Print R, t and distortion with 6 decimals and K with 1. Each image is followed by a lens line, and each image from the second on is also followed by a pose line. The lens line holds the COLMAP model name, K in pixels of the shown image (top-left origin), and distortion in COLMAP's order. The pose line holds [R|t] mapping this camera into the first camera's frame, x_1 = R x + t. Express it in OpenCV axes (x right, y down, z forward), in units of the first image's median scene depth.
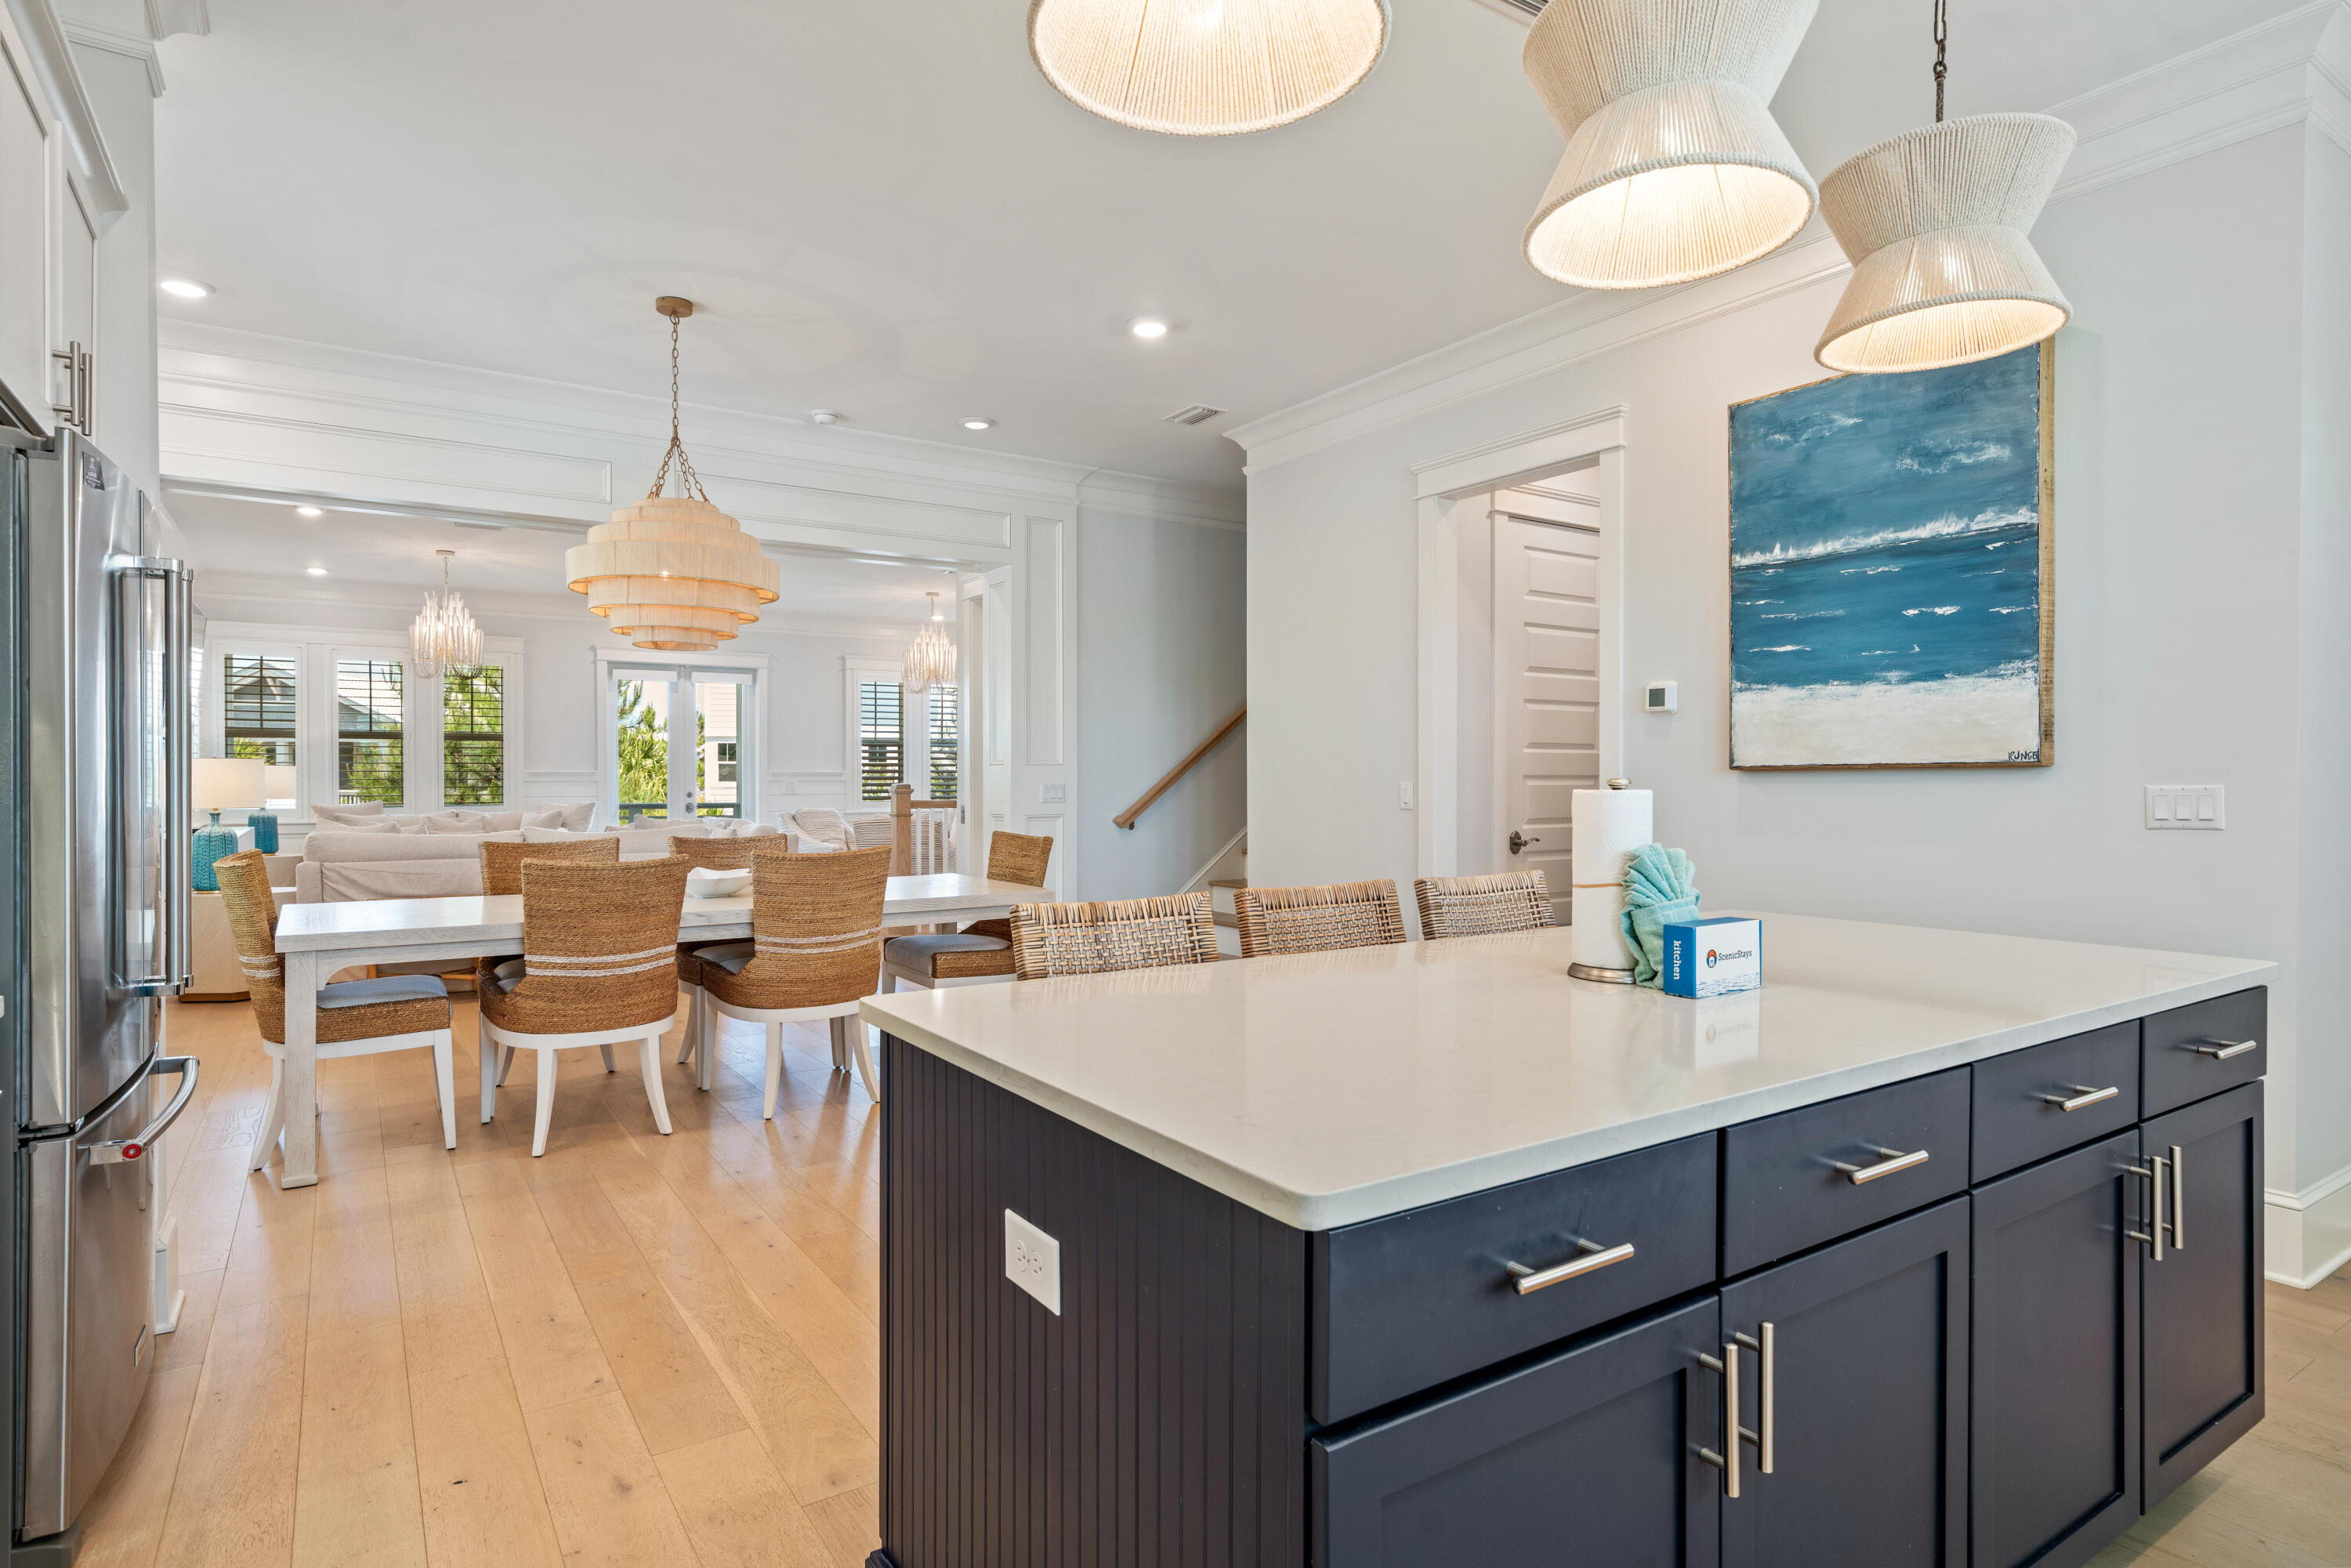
lens RADIAL K [[1235.4, 0, 1165.0], [0, 1235.4, 785.5], [0, 0, 1]] dist [0.006747, 0.000673]
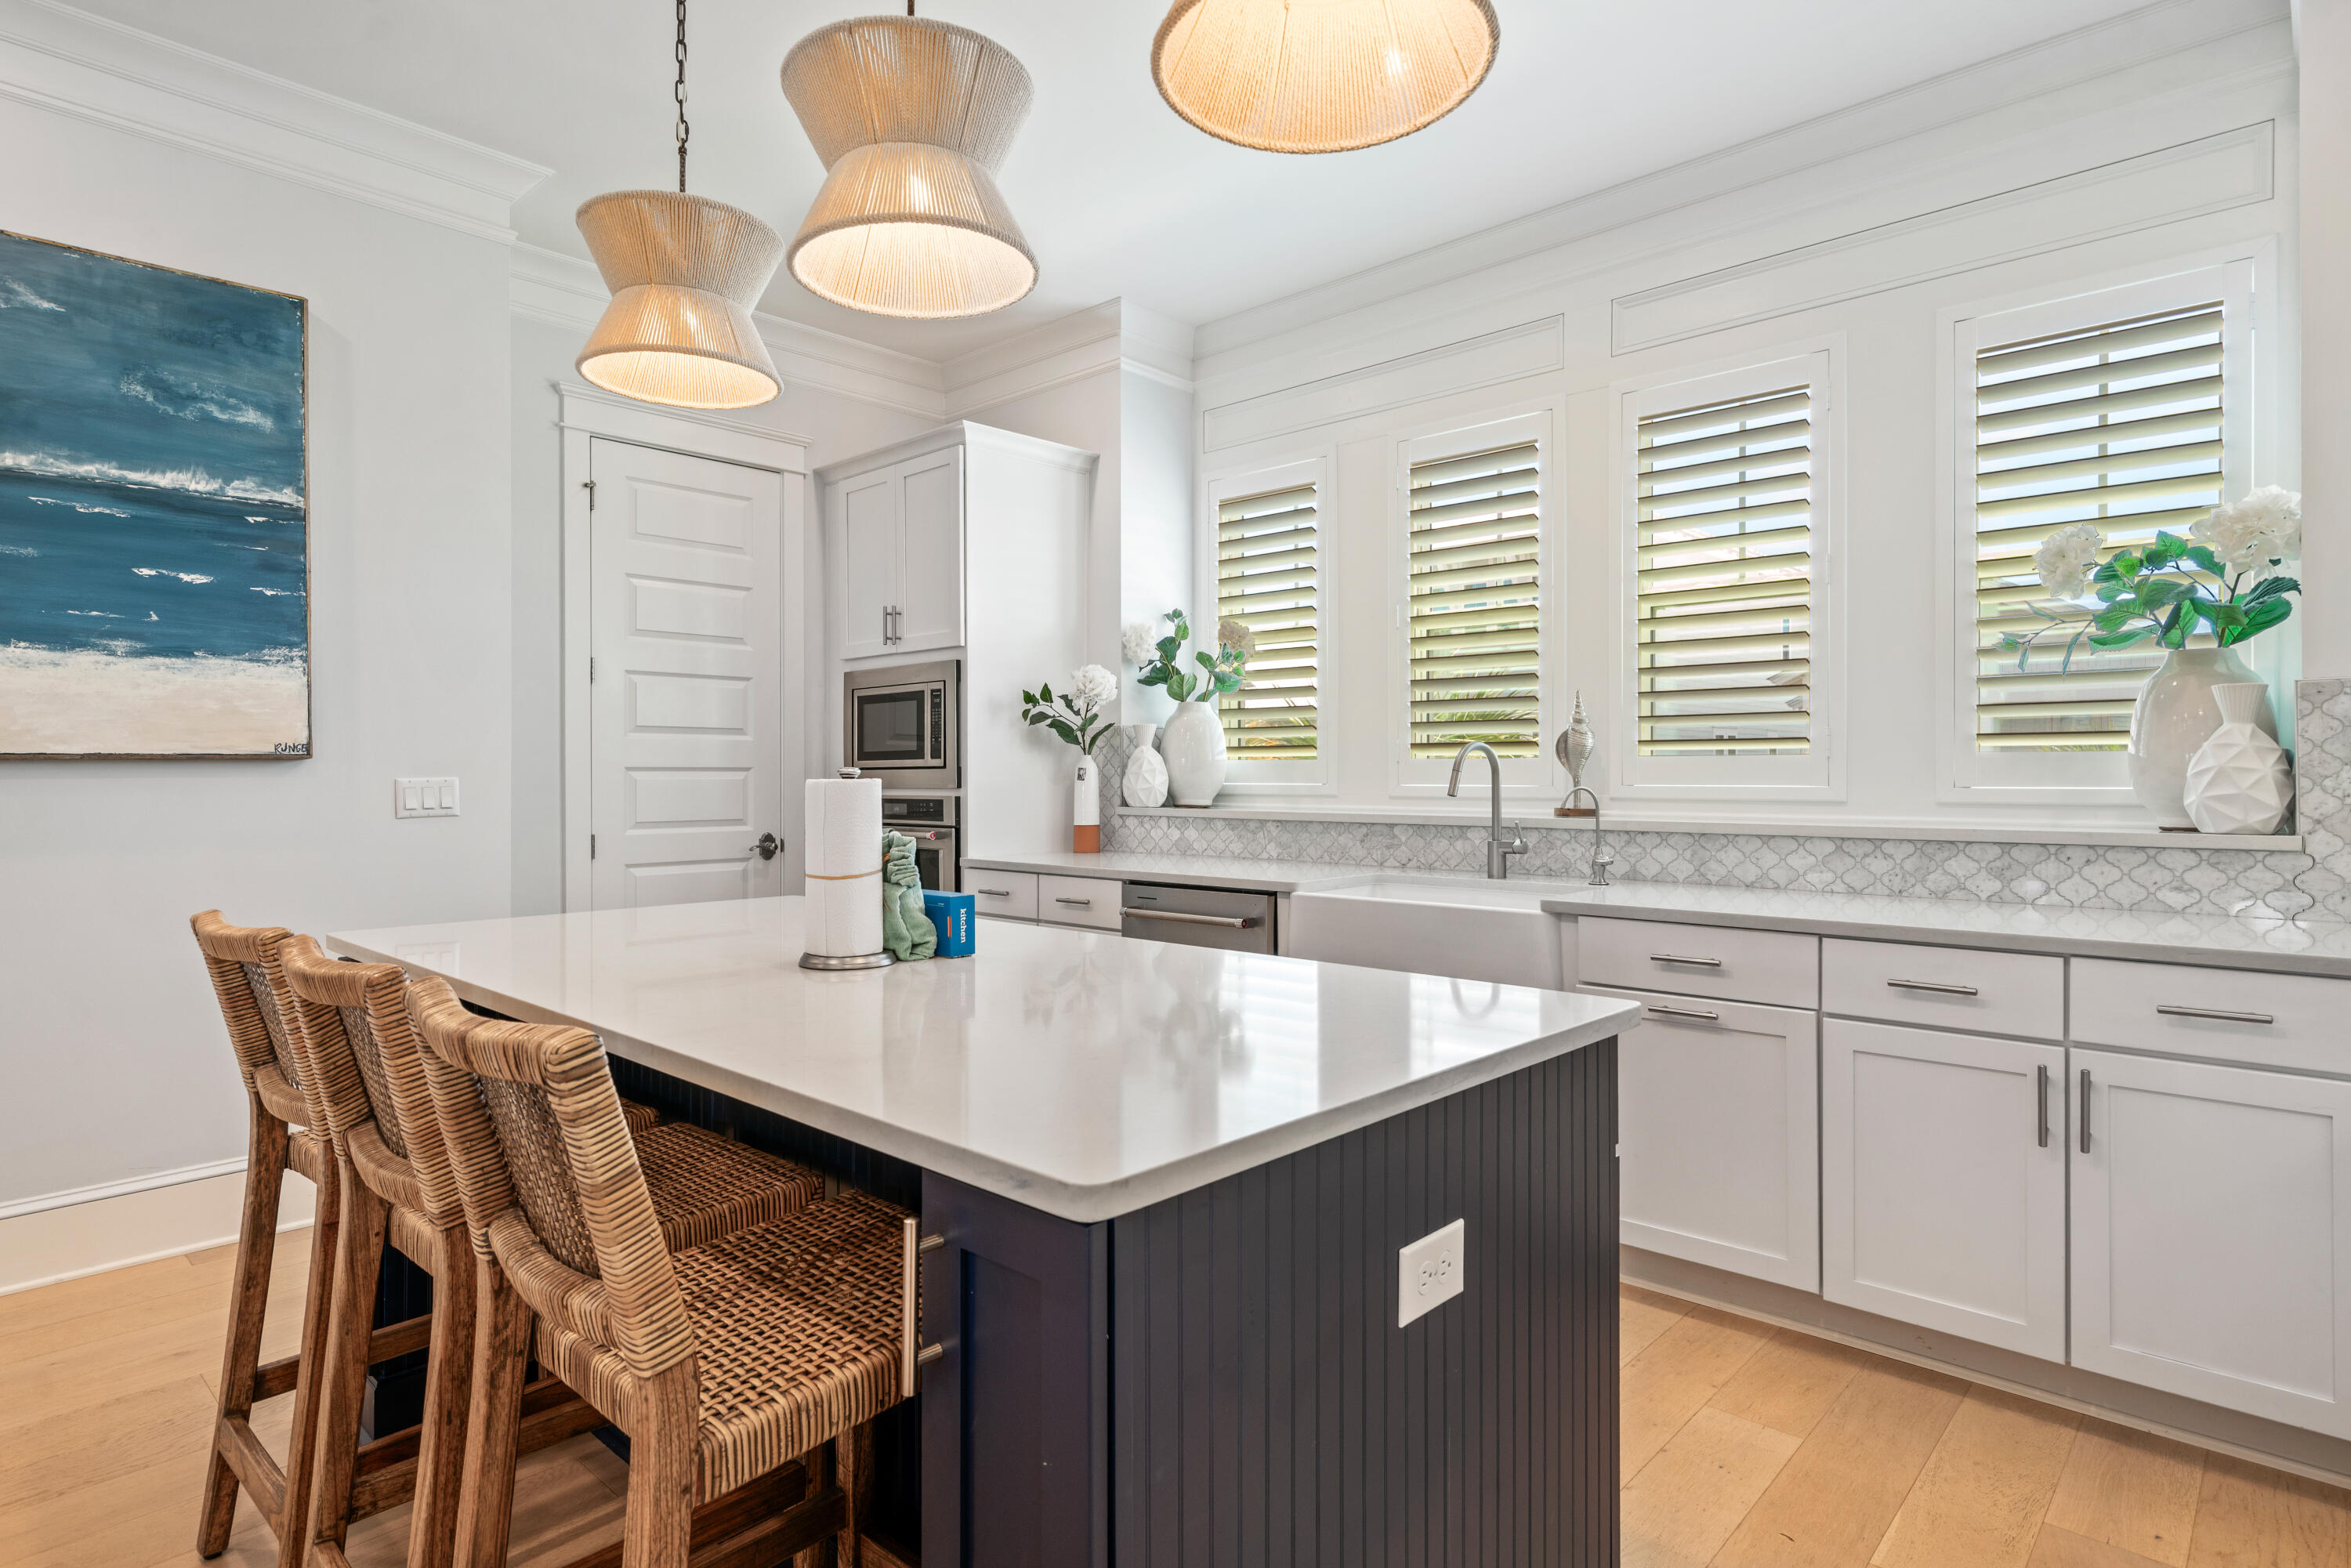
lens RADIAL K [[1239.8, 0, 1173.2], [0, 1239.8, 772.8], [0, 0, 1]] dist [0.000023, 0.001813]
pose [[-0.236103, 0.000341, 0.971728, -0.337887], [0.009132, 0.999957, 0.001868, -0.000528], [-0.971685, 0.009314, -0.236096, 0.485368]]
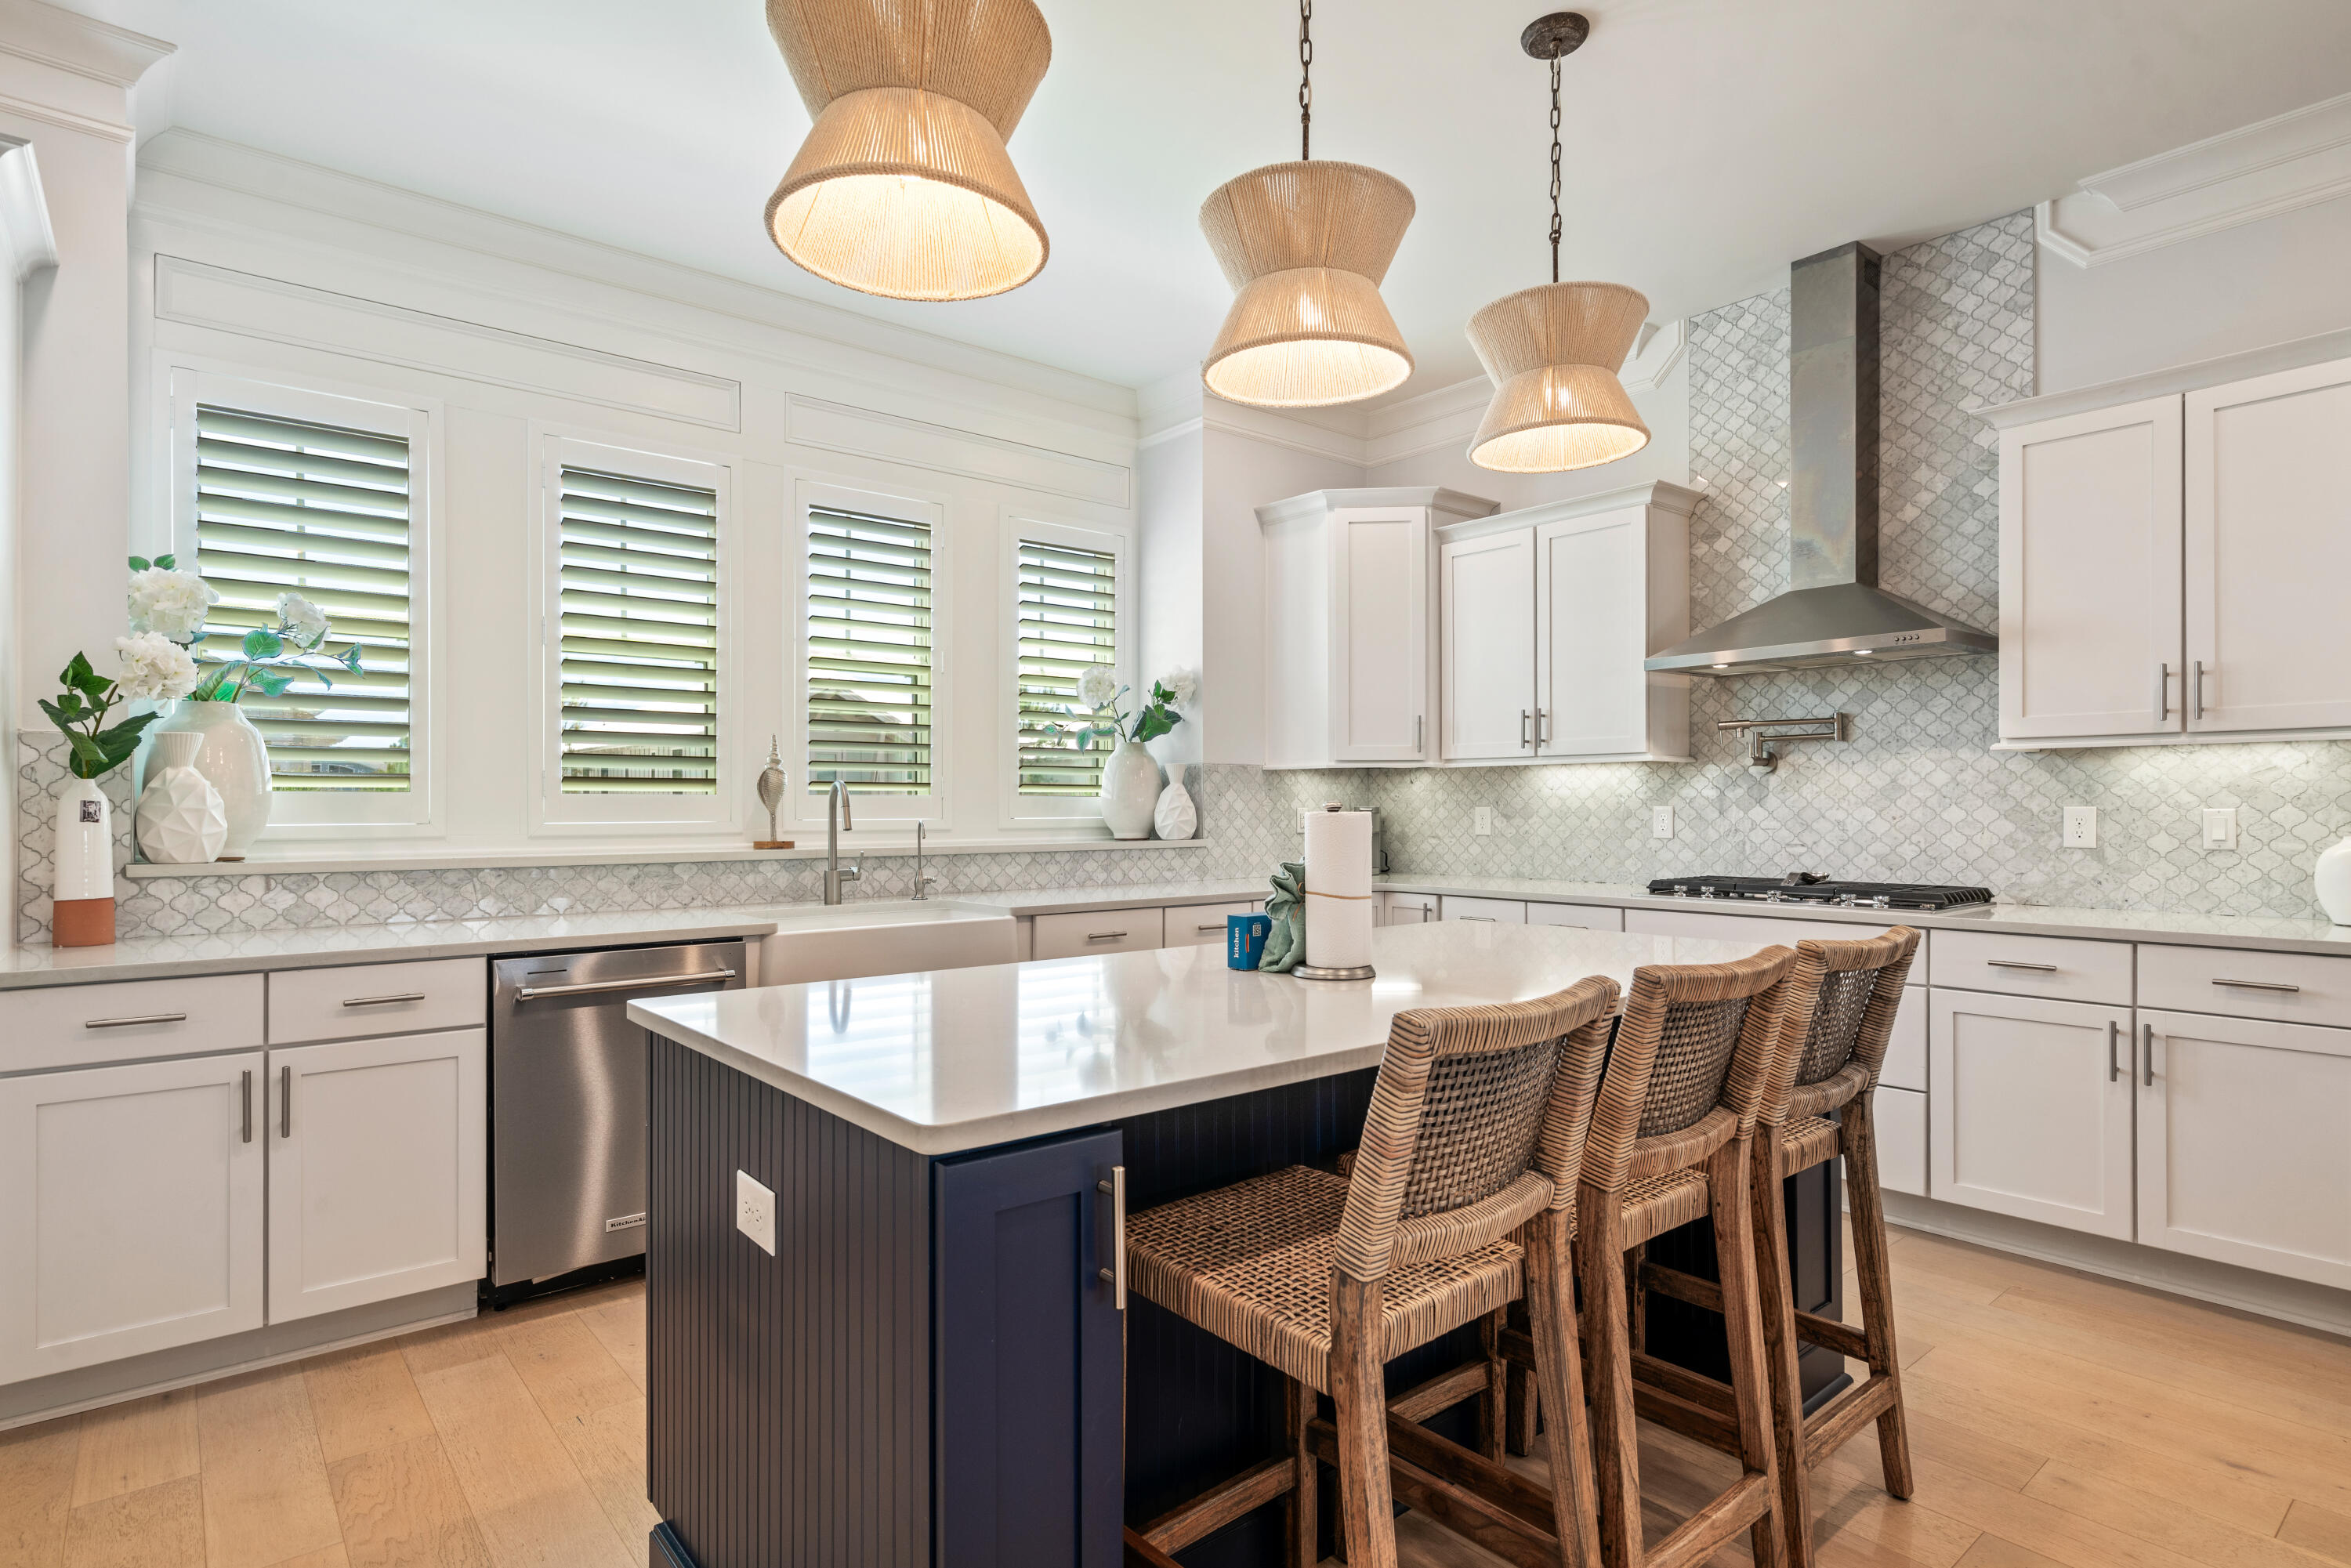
lens RADIAL K [[1210.5, 0, 1165.4], [0, 1210.5, 809.1], [0, 0, 1]] dist [-0.000028, 0.001115]
pose [[-0.994599, 0.002227, -0.103764, 0.310761], [0.001375, 0.999965, 0.008289, -0.004274], [0.103779, 0.008101, -0.994567, 1.036105]]
